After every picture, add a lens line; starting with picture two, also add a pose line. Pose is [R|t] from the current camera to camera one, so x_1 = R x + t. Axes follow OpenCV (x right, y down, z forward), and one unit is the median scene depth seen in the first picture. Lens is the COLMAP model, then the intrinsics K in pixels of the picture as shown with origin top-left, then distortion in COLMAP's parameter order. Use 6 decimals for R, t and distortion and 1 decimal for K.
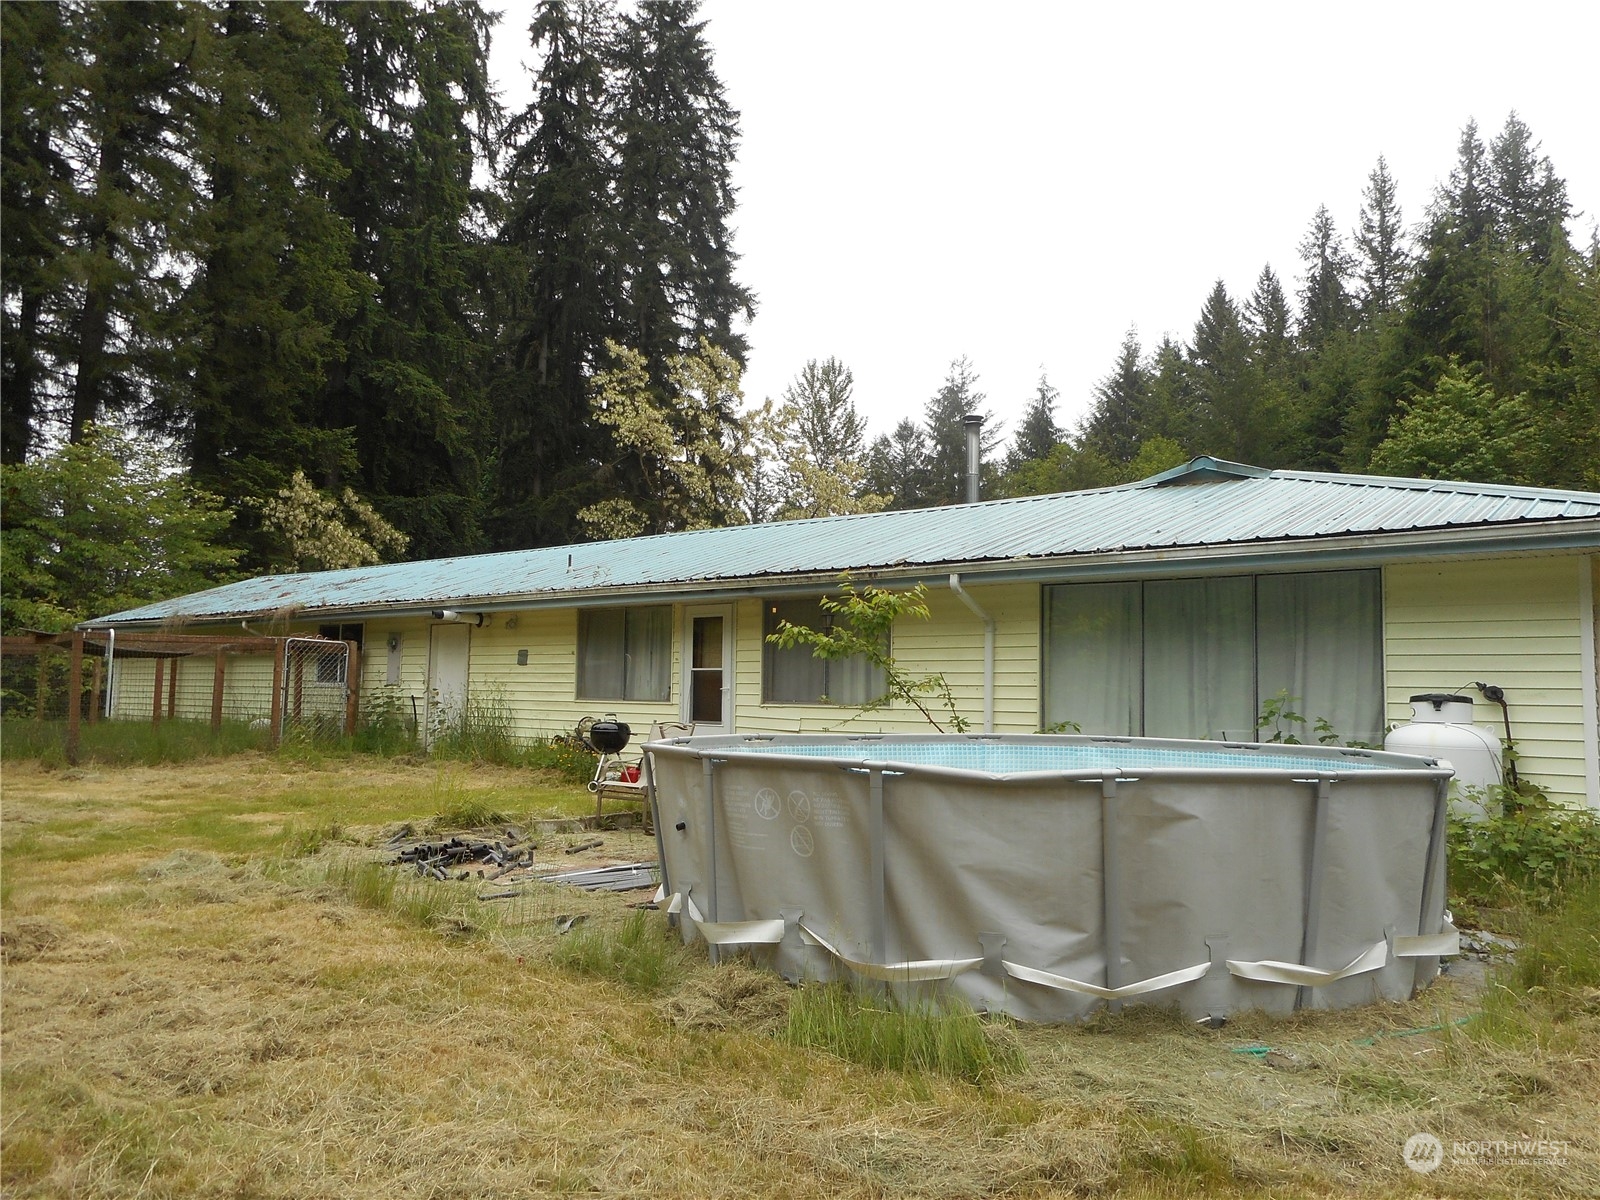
lens RADIAL K [[1198.9, 0, 792.3], [0, 1198.9, 612.1], [0, 0, 1]] dist [-0.004259, 0.000155]
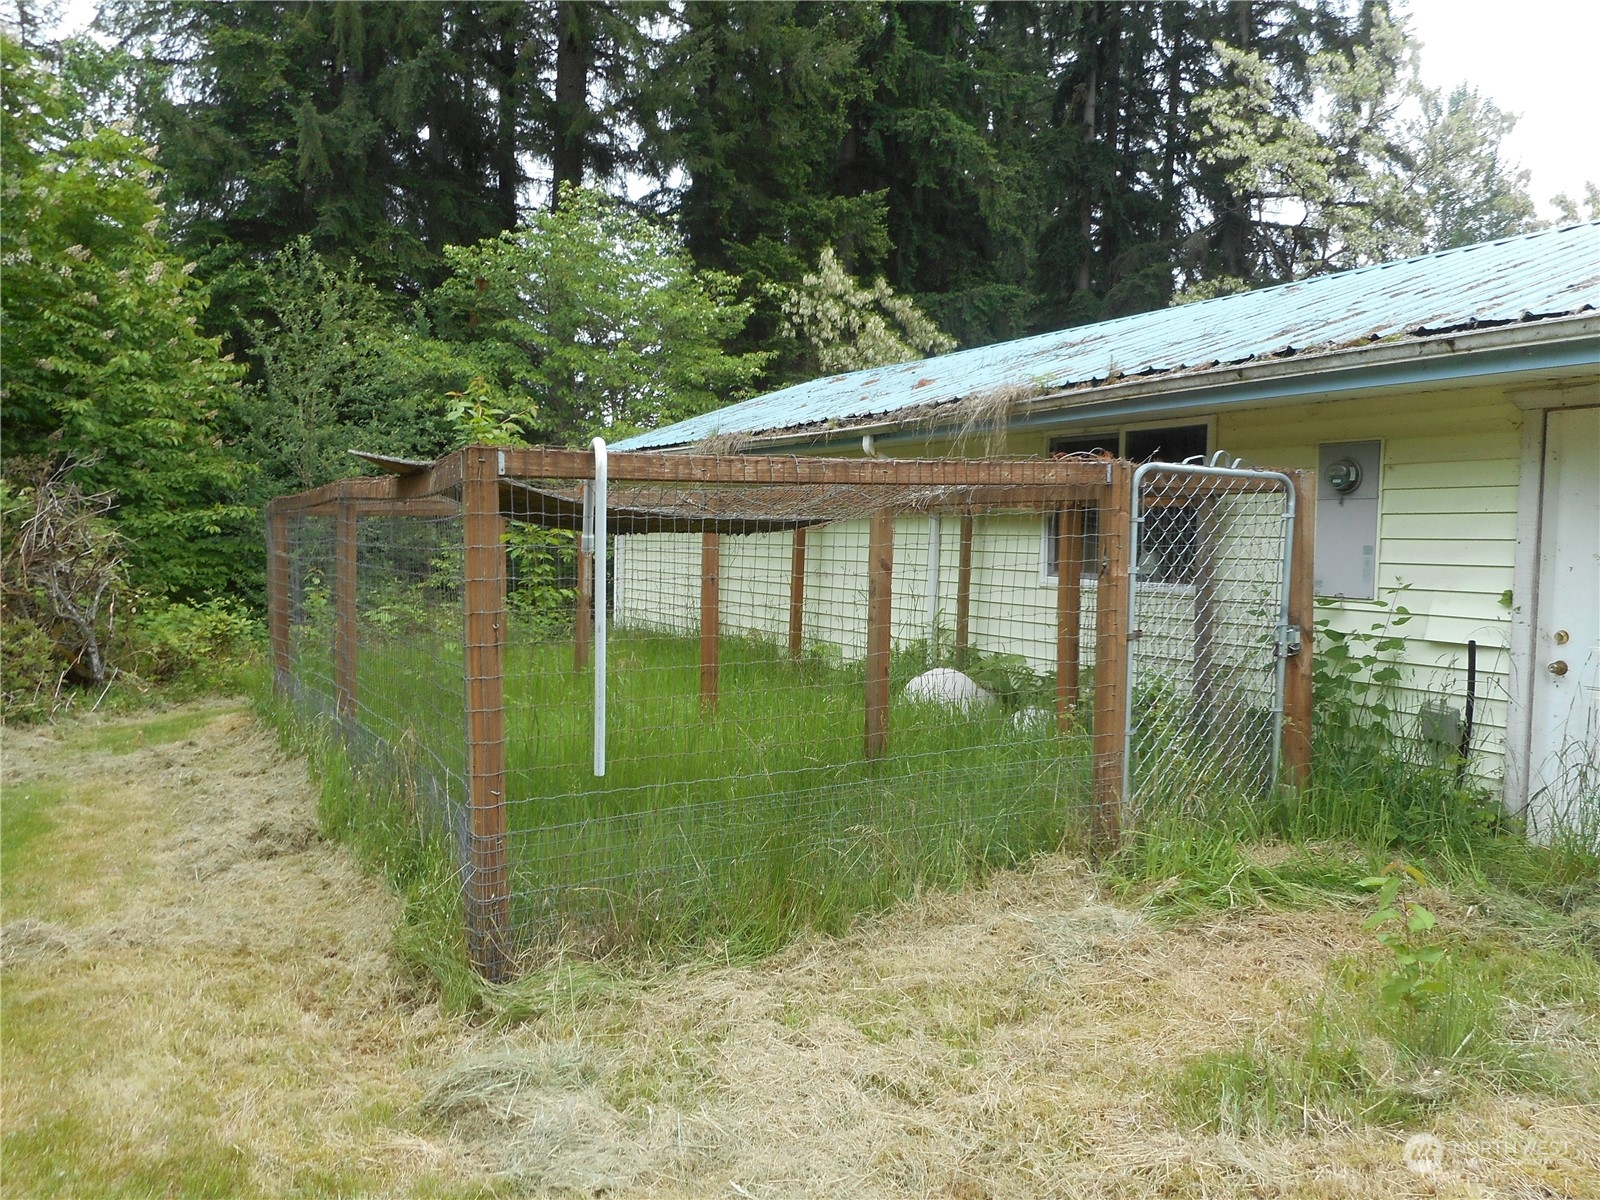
lens RADIAL K [[1198.9, 0, 792.3], [0, 1198.9, 612.1], [0, 0, 1]] dist [-0.004259, 0.000155]
pose [[0.933066, 0.016937, -0.359306, -0.165009], [0.030544, 0.991552, 0.126058, 0.007804], [0.358406, -0.128596, 0.924667, 0.291837]]
